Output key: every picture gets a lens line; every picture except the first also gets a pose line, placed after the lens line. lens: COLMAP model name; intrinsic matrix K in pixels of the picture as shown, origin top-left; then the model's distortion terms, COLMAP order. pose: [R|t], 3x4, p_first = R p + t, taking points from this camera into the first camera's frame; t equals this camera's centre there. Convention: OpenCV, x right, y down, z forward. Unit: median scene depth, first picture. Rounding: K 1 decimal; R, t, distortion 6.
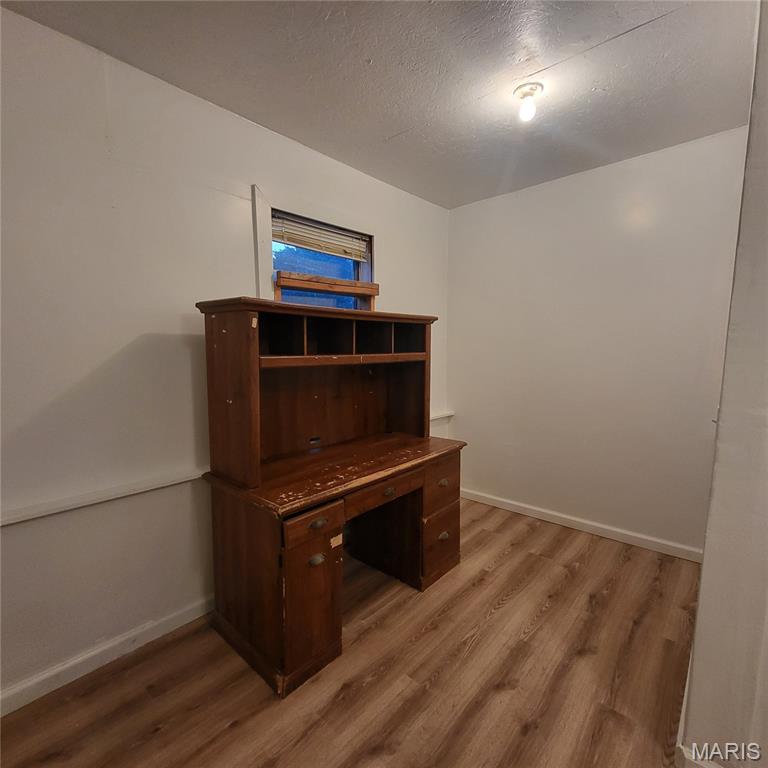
lens RADIAL K [[395.1, 0, 384.0], [0, 395.1, 389.1], [0, 0, 1]] dist [0.002155, -0.003249]
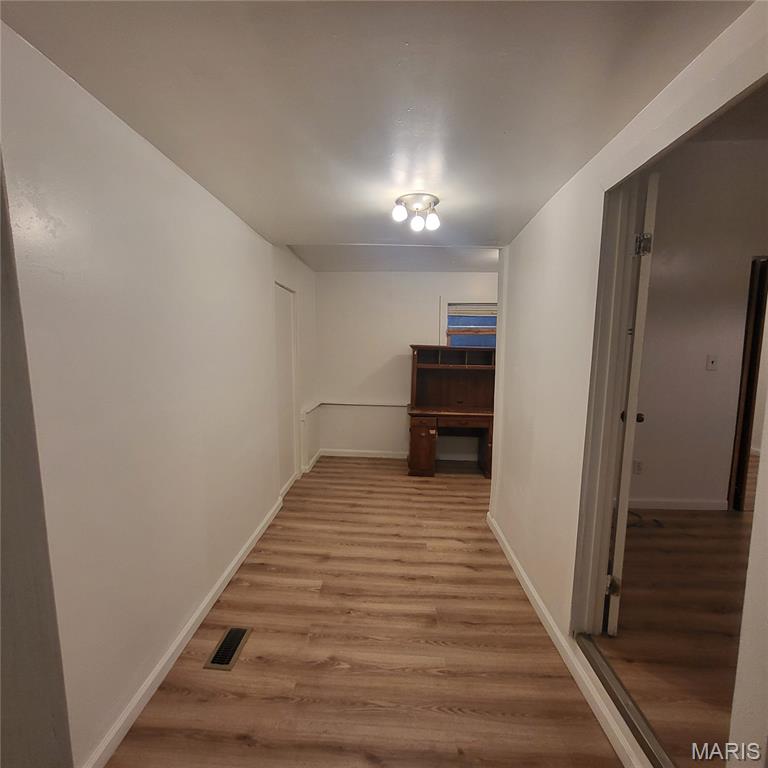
lens RADIAL K [[353.7, 0, 382.4], [0, 353.7, 383.3], [0, 0, 1]] dist [0.000201, 0.000042]
pose [[0.627209, 0.085779, -0.774113, 1.430935], [-0.100227, 0.994542, 0.028998, 0.010039], [0.772375, 0.059400, 0.632383, -0.792172]]
